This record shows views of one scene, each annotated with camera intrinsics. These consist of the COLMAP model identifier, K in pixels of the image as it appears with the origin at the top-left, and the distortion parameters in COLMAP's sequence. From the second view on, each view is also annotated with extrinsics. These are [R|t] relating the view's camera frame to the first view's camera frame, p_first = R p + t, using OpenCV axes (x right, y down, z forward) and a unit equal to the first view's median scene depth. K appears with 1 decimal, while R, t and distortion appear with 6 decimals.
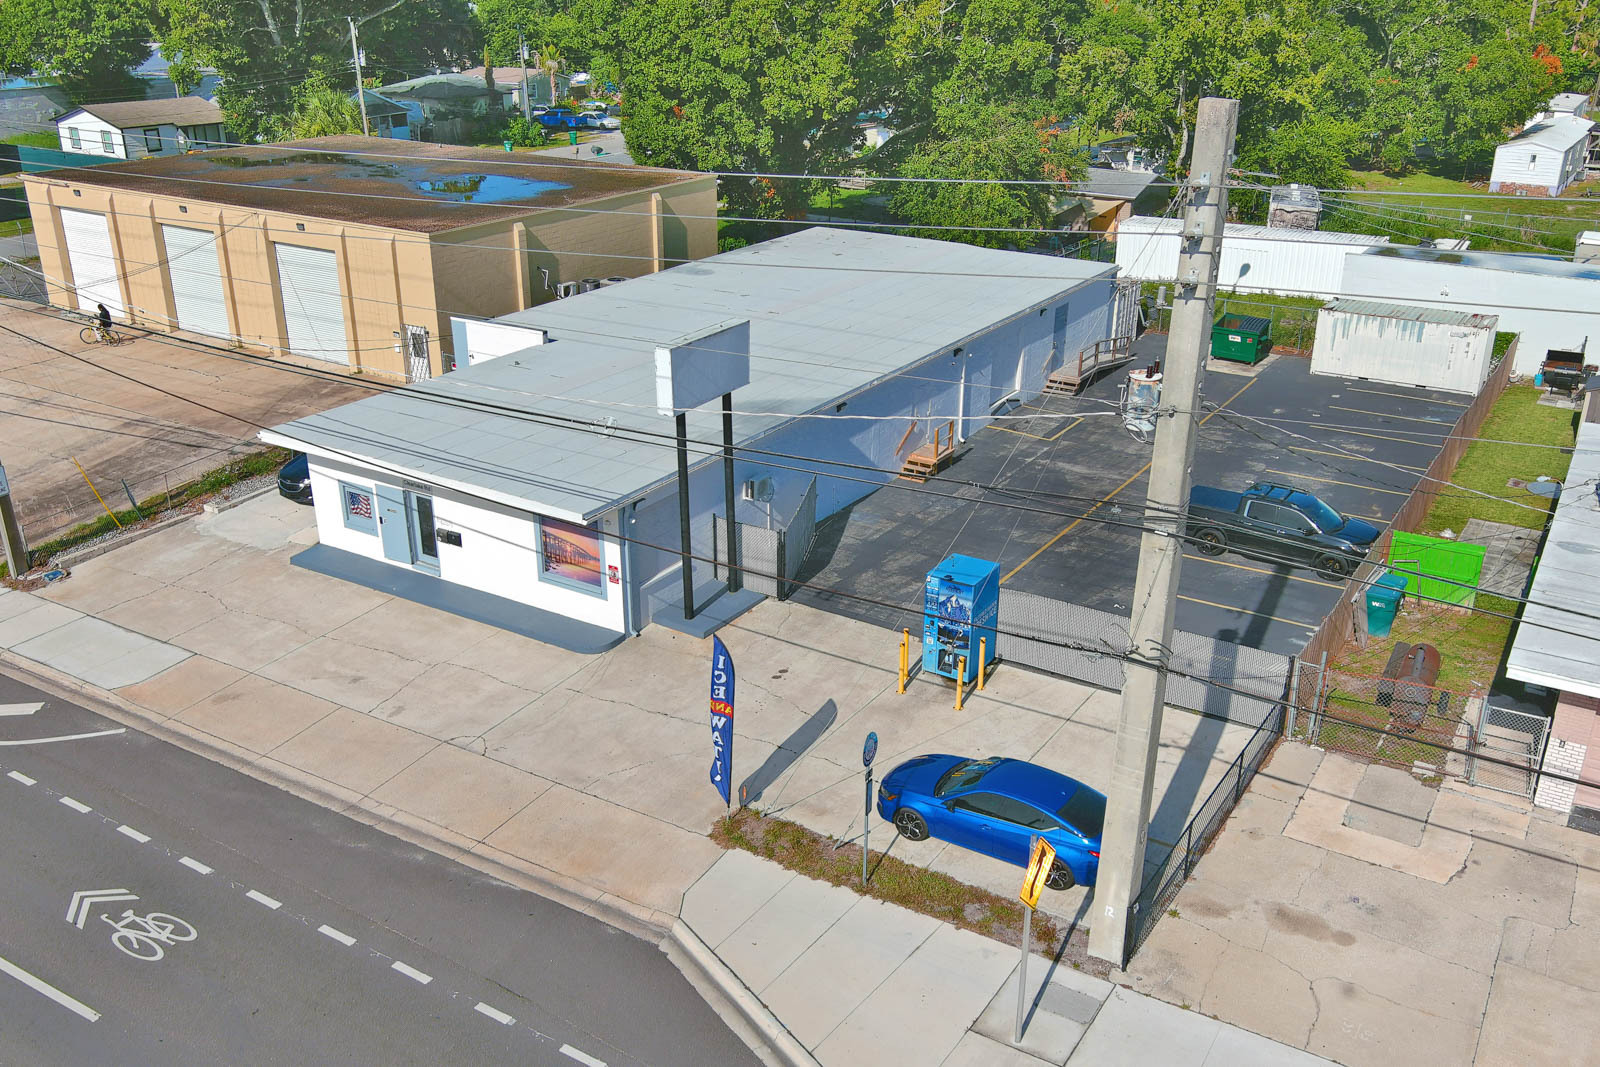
lens RADIAL K [[1452.2, 0, 800.0], [0, 1452.2, 533.5], [0, 0, 1]] dist [-0.001706, 0.004127]
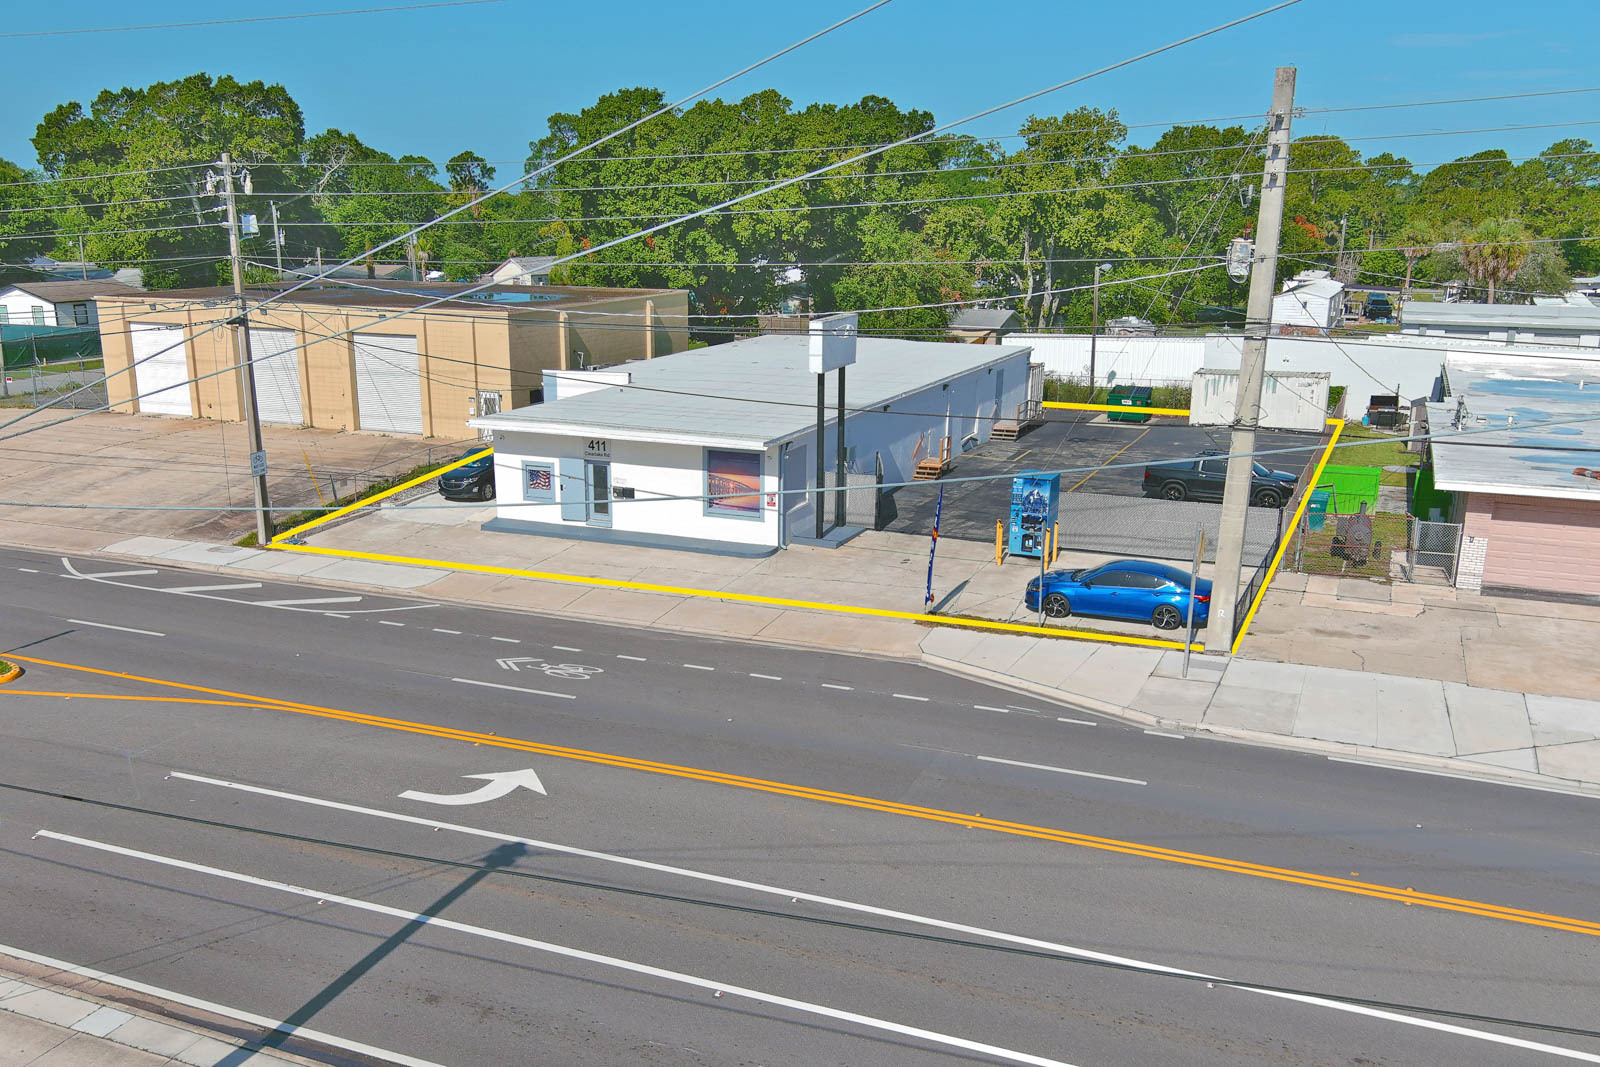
lens RADIAL K [[1364.0, 0, 800.0], [0, 1364.0, 533.5], [0, 0, 1]] dist [0.009025, -0.009122]
pose [[0.992977, -0.039414, 0.111549, -0.182781], [0.051919, 0.992405, -0.111524, 0.150422], [-0.106306, 0.116532, 0.987481, -0.179956]]
